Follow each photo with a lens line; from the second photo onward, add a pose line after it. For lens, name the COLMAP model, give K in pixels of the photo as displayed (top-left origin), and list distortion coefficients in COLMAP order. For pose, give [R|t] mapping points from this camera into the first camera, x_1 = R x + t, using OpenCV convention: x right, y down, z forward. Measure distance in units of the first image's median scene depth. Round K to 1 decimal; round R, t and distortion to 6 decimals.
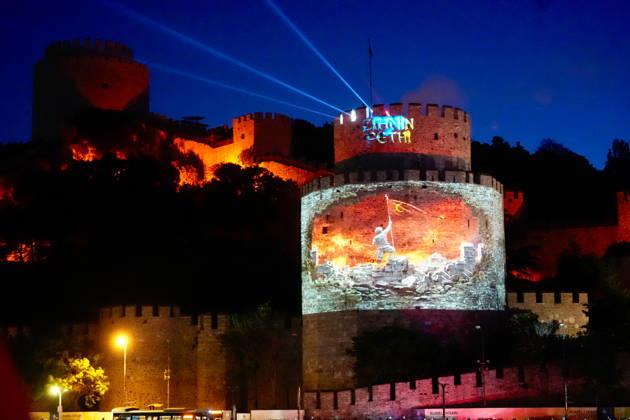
lens RADIAL K [[1277.1, 0, 315.0], [0, 1277.1, 210.0], [0, 0, 1]] dist [-0.039107, -0.040545]
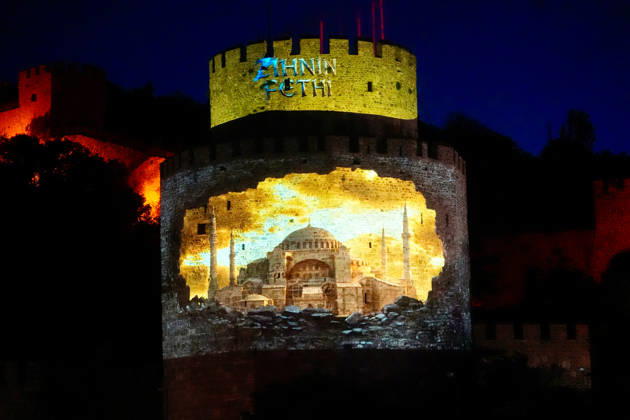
lens RADIAL K [[1815.6, 0, 315.0], [0, 1815.6, 210.0], [0, 0, 1]] dist [-0.005320, -0.003906]
pose [[0.992438, 0.002265, 0.122724, -0.048005], [-0.001504, 0.999979, -0.006296, 0.011862], [-0.122735, 0.006064, 0.992421, 0.075318]]
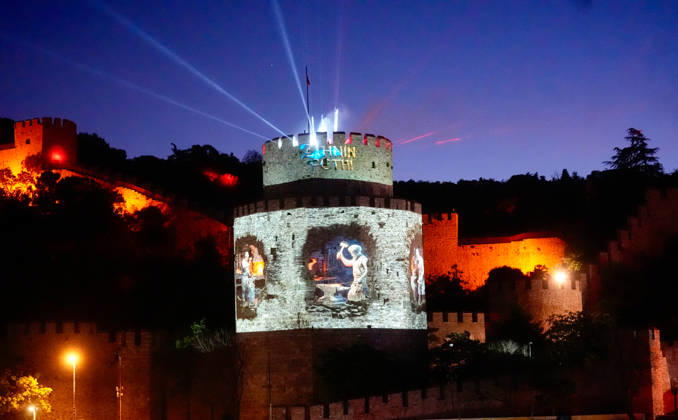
lens RADIAL K [[1375.9, 0, 339.0], [0, 1375.9, 210.0], [0, 0, 1]] dist [-0.060468, 0.040237]
pose [[0.942680, 0.032337, 0.332127, -0.311640], [-0.031379, 0.999474, -0.008247, -0.009898], [-0.332219, -0.002648, 0.943199, -0.070748]]
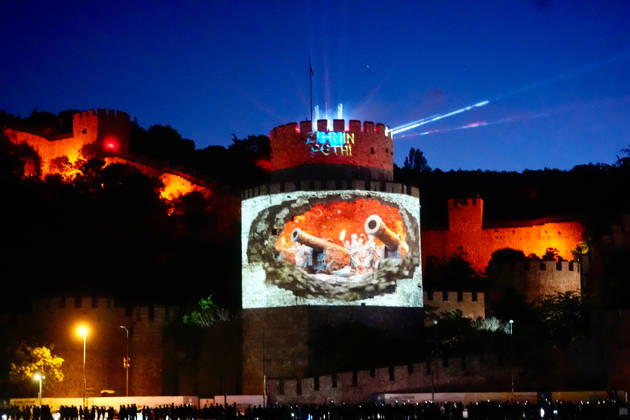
lens RADIAL K [[1277.1, 0, 315.0], [0, 1277.1, 210.0], [0, 0, 1]] dist [-0.039107, -0.040545]
pose [[0.968207, 0.032803, 0.247991, -0.229224], [-0.034798, 0.999388, 0.003666, -0.008189], [-0.247719, -0.012179, 0.968755, -0.070860]]
